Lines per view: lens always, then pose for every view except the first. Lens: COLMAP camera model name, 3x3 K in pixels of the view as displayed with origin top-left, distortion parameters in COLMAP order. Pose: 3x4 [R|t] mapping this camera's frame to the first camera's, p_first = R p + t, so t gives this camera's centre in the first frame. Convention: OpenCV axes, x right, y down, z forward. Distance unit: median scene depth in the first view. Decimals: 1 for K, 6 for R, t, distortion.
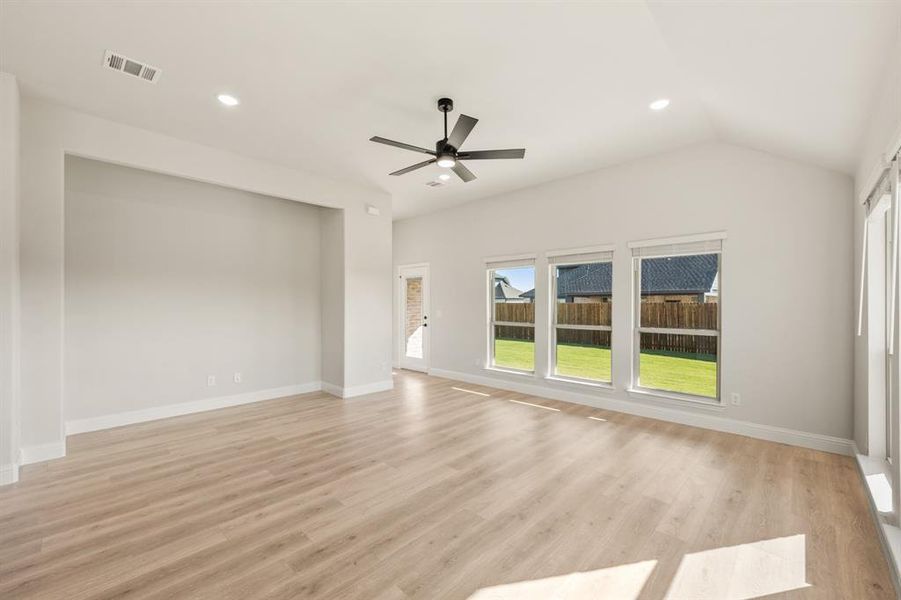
lens RADIAL K [[364.0, 0, 449.7], [0, 364.0, 304.1], [0, 0, 1]] dist [0.000798, 0.000141]
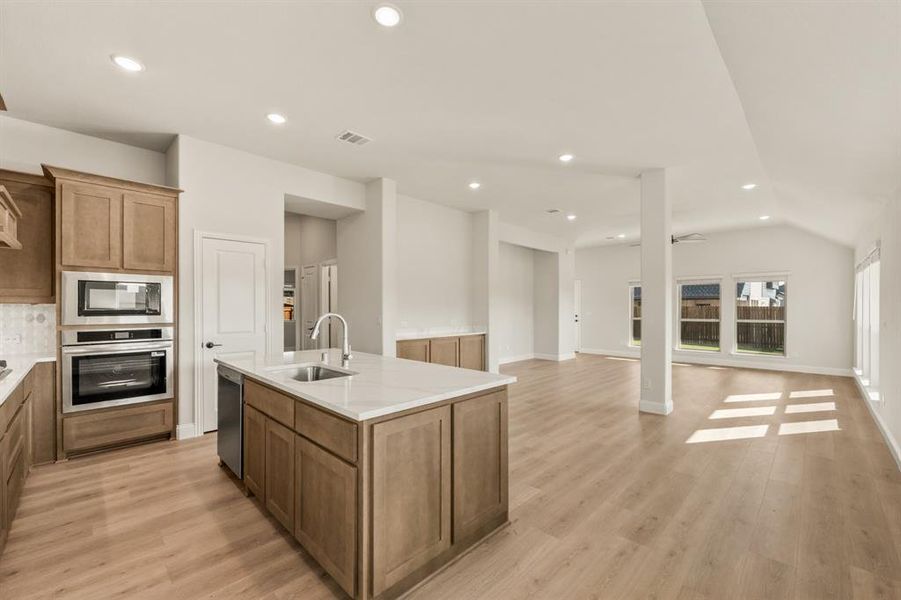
lens RADIAL K [[367.4, 0, 446.3], [0, 367.4, 306.4], [0, 0, 1]] dist [-0.010697, -0.000071]
pose [[0.999810, 0.001620, -0.019406, -0.923770], [-0.001638, 0.999998, -0.000916, -0.001230], [0.019405, 0.000948, 0.999811, -0.896273]]
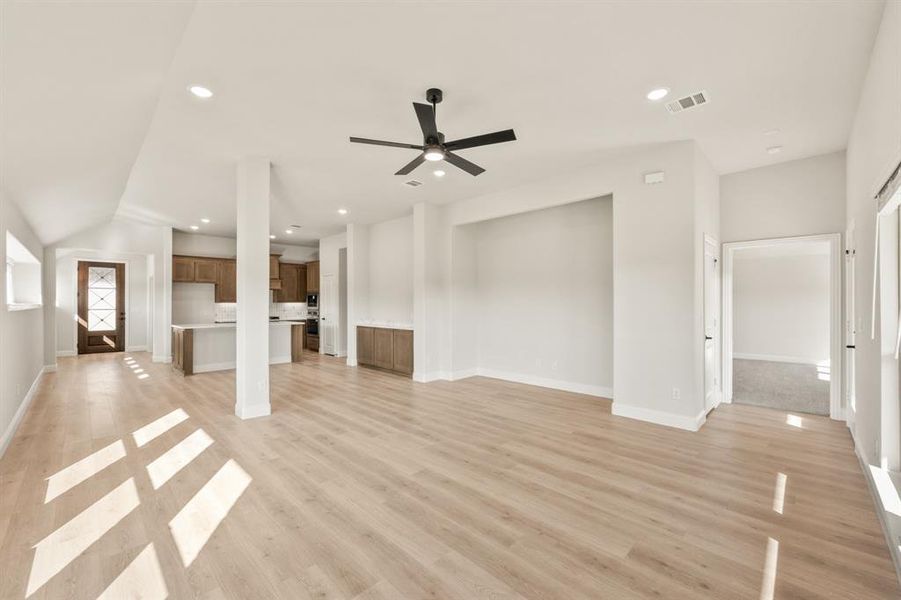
lens RADIAL K [[364.5, 0, 450.5], [0, 364.5, 300.0], [0, 0, 1]] dist [-0.001698, -0.000040]
pose [[-0.004951, -0.009601, -0.999942, 0.654478], [-0.000021, 0.999954, -0.009601, 0.000898], [0.999988, -0.000026, -0.004951, 0.725702]]
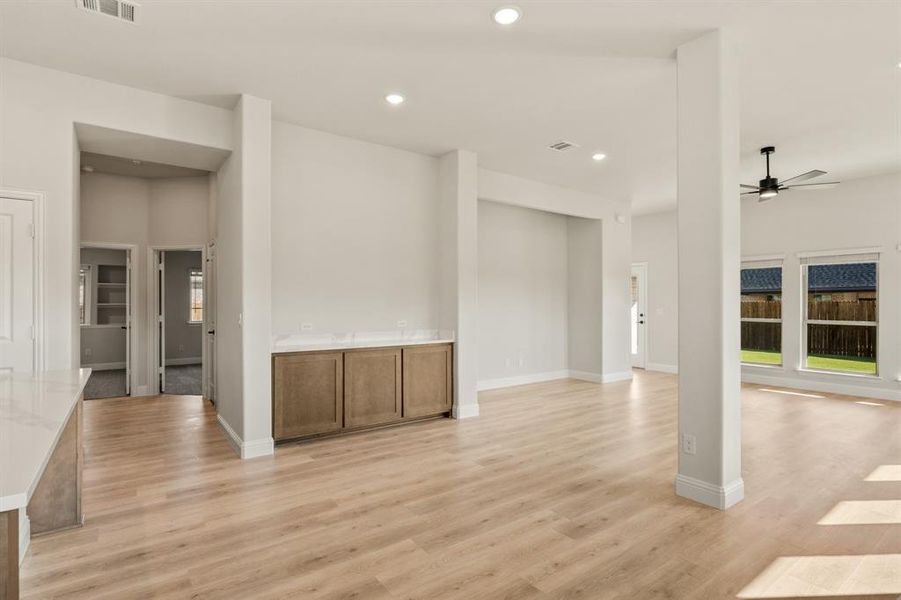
lens RADIAL K [[445.7, 0, 450.5], [0, 445.7, 300.0], [0, 0, 1]] dist [-0.003125, -0.000143]
pose [[0.984879, -0.001904, -0.173232, -0.602995], [0.000358, 0.999960, -0.008952, 0.007939], [0.173243, 0.008754, 0.984840, -0.554549]]
